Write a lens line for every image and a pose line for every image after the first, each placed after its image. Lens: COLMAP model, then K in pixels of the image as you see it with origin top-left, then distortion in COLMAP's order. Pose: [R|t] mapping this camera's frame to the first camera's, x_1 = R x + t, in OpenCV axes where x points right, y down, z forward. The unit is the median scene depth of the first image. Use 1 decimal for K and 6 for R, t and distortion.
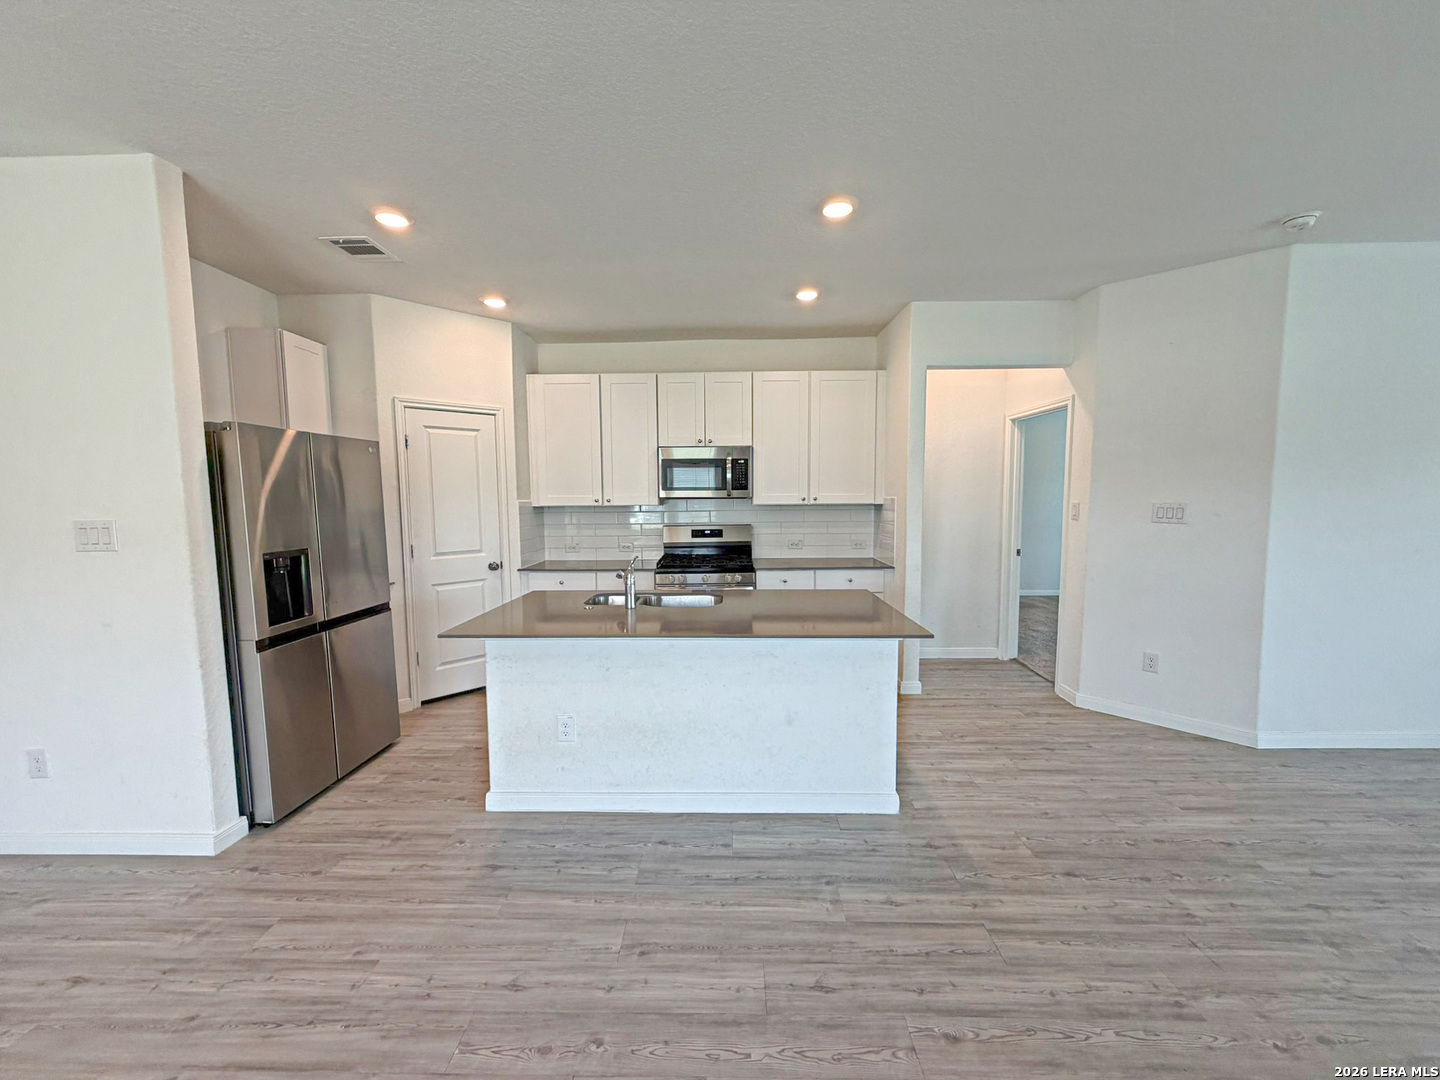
lens RADIAL K [[575.9, 0, 717.6], [0, 575.9, 541.5], [0, 0, 1]] dist [0.000126, 0.000502]
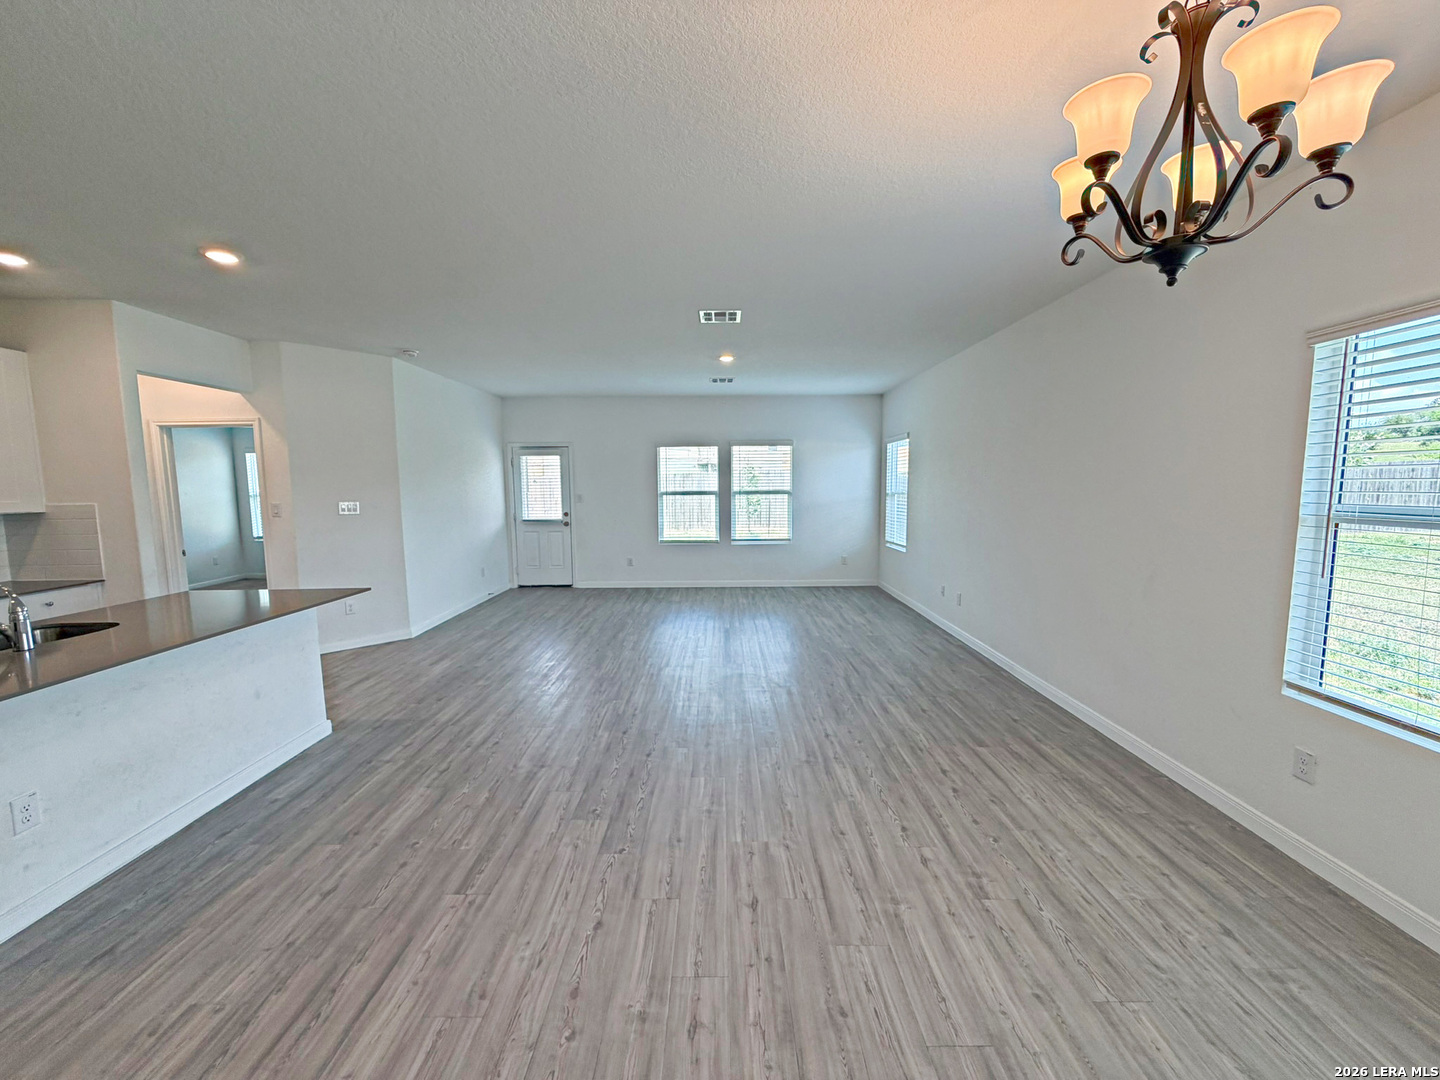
lens RADIAL K [[575.9, 0, 717.6], [0, 575.9, 541.5], [0, 0, 1]] dist [0.000126, 0.000502]
pose [[-0.016810, -0.093193, 0.995506, -1.048335], [0.095215, 0.990973, 0.094376, -0.016766], [-0.995315, 0.096373, -0.007785, 0.061902]]
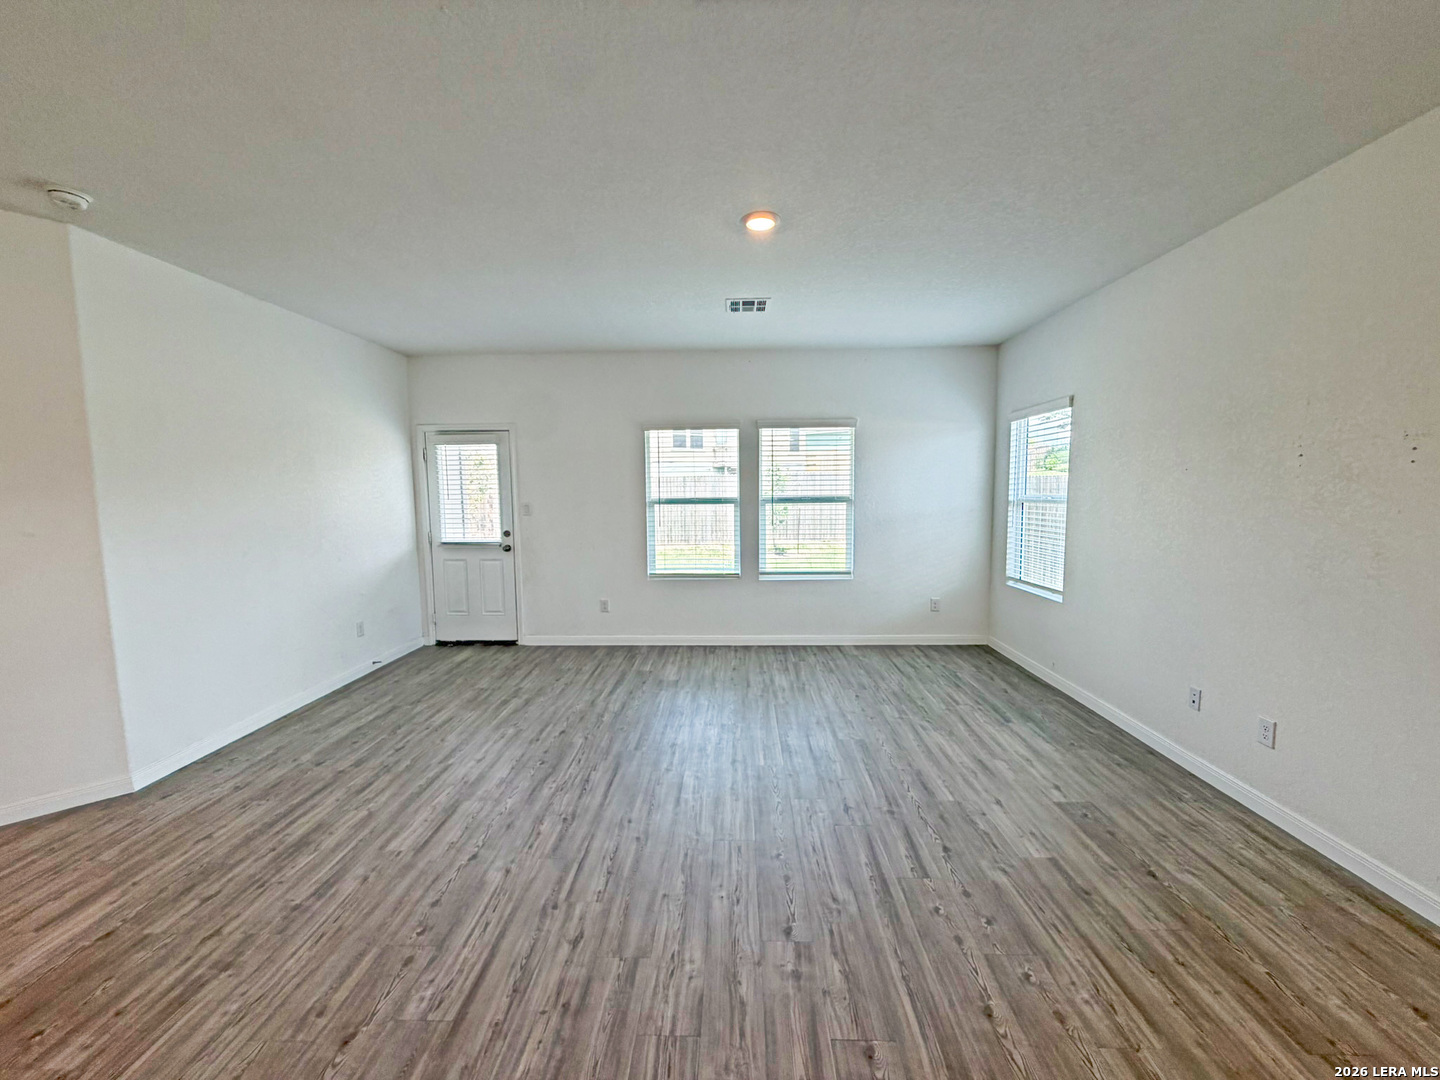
lens RADIAL K [[575.9, 0, 717.6], [0, 575.9, 541.5], [0, 0, 1]] dist [0.000126, 0.000502]
pose [[0.010866, -0.083770, 0.996426, 0.115098], [0.097764, 0.991800, 0.082315, -0.014541], [-0.995150, 0.096520, 0.018966, 0.058465]]
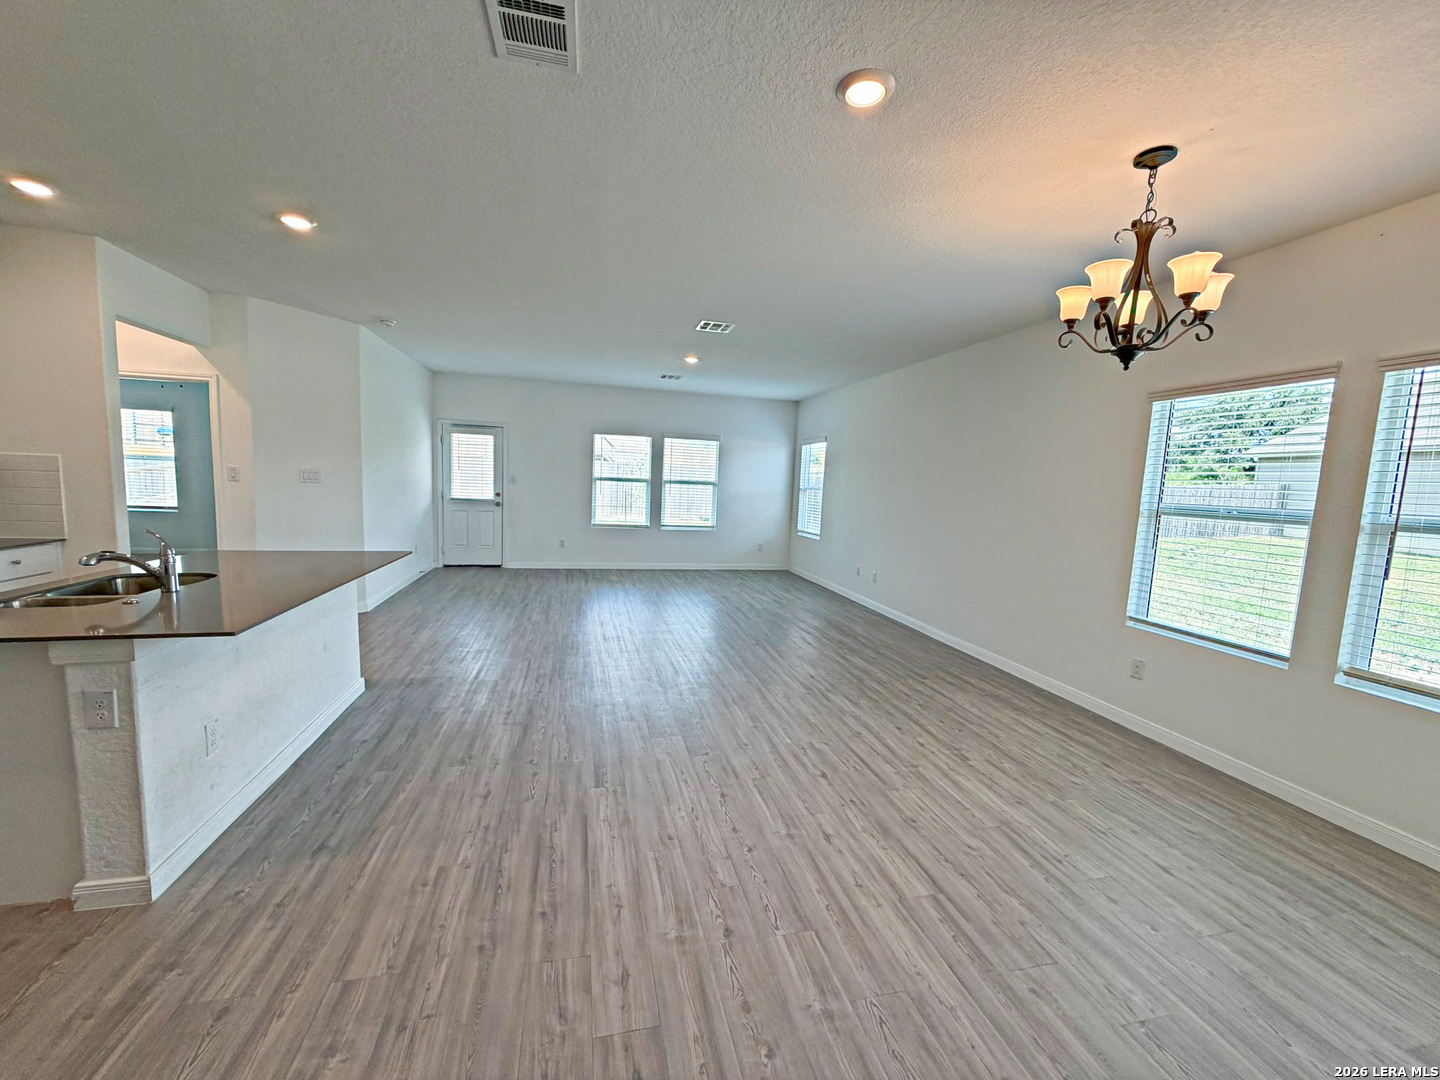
lens RADIAL K [[575.9, 0, 717.6], [0, 575.9, 541.5], [0, 0, 1]] dist [0.000126, 0.000502]
pose [[-0.254289, -0.106816, 0.961212, -1.266435], [0.042221, 0.991708, 0.121374, -0.024016], [-0.966206, 0.071447, -0.247671, 0.504080]]
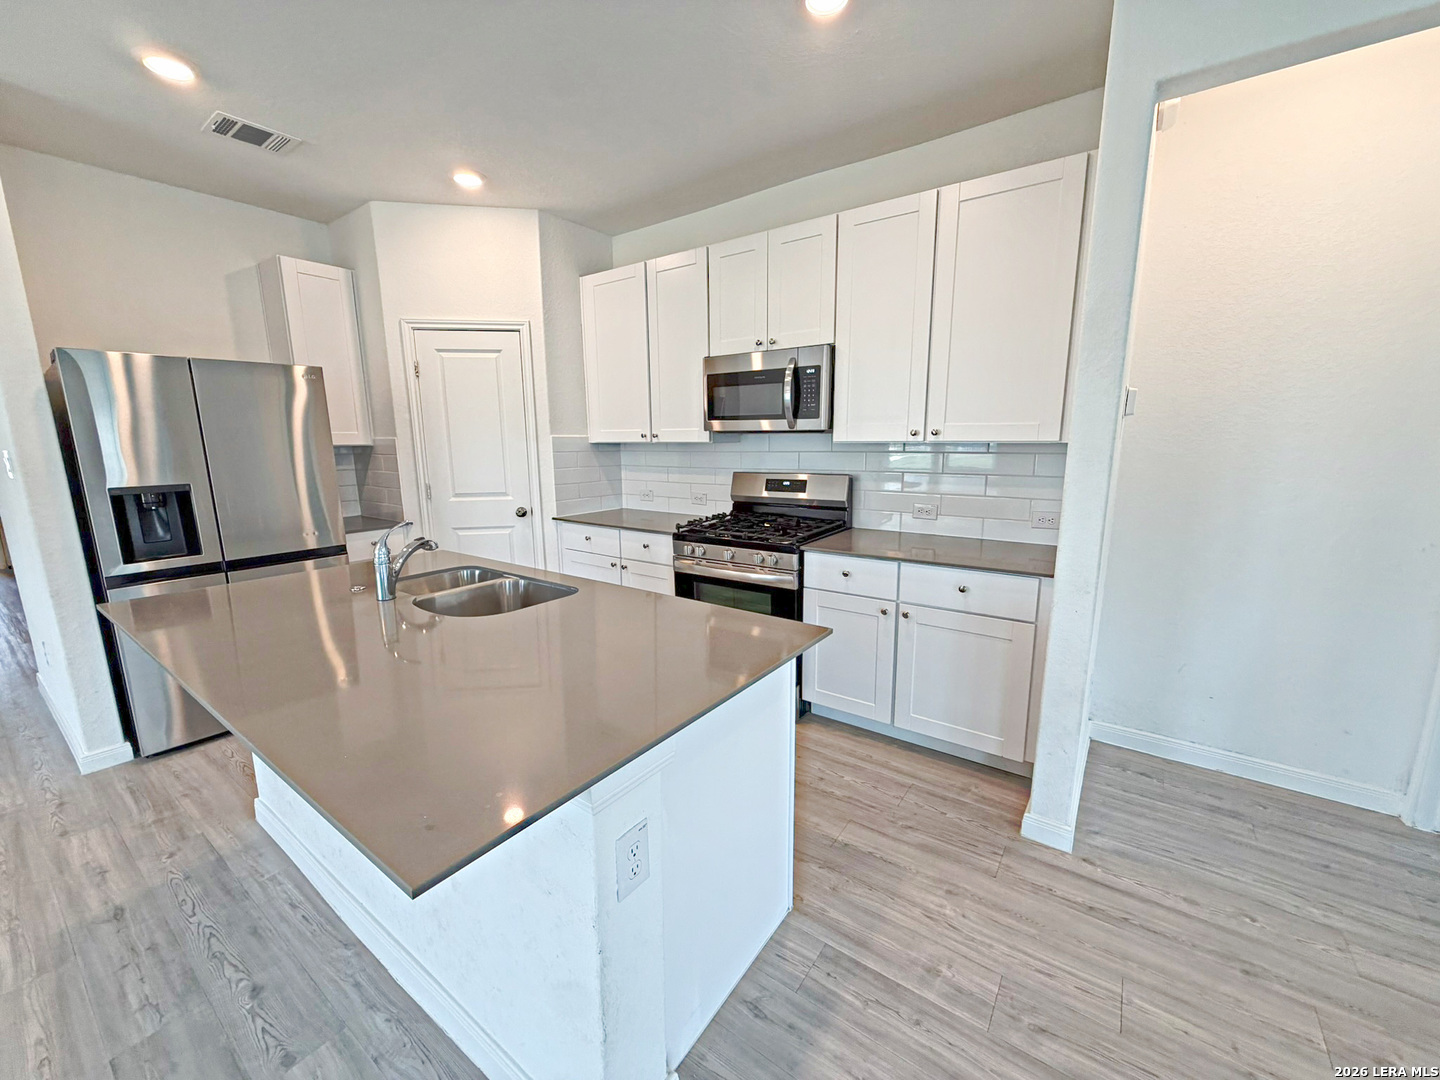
lens RADIAL K [[575.9, 0, 717.6], [0, 575.9, 541.5], [0, 0, 1]] dist [0.000126, 0.000502]
pose [[0.821832, 0.103390, -0.560270, 0.579147], [-0.044560, 0.992048, 0.117707, -0.047966], [0.567984, -0.071770, 0.819904, 0.768966]]
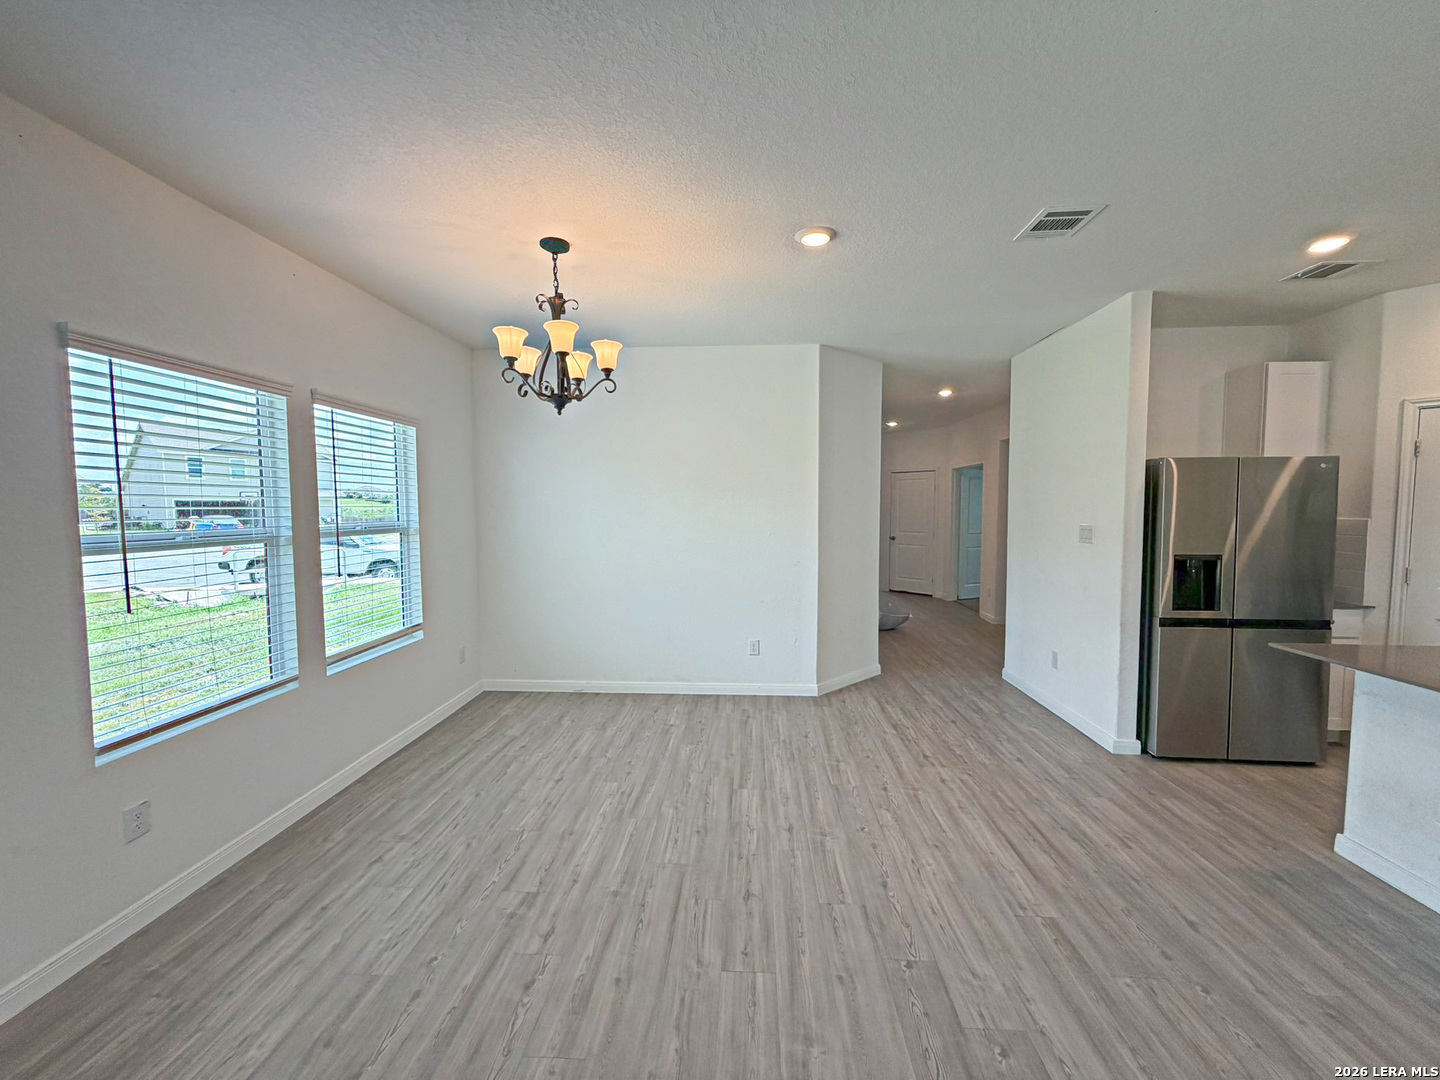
lens RADIAL K [[575.9, 0, 717.6], [0, 575.9, 541.5], [0, 0, 1]] dist [0.000126, 0.000502]
pose [[-0.036973, 0.068483, -0.996967, 0.561206], [-0.081098, 0.994153, 0.071298, -0.017841], [0.996020, 0.083488, -0.031203, -0.009463]]
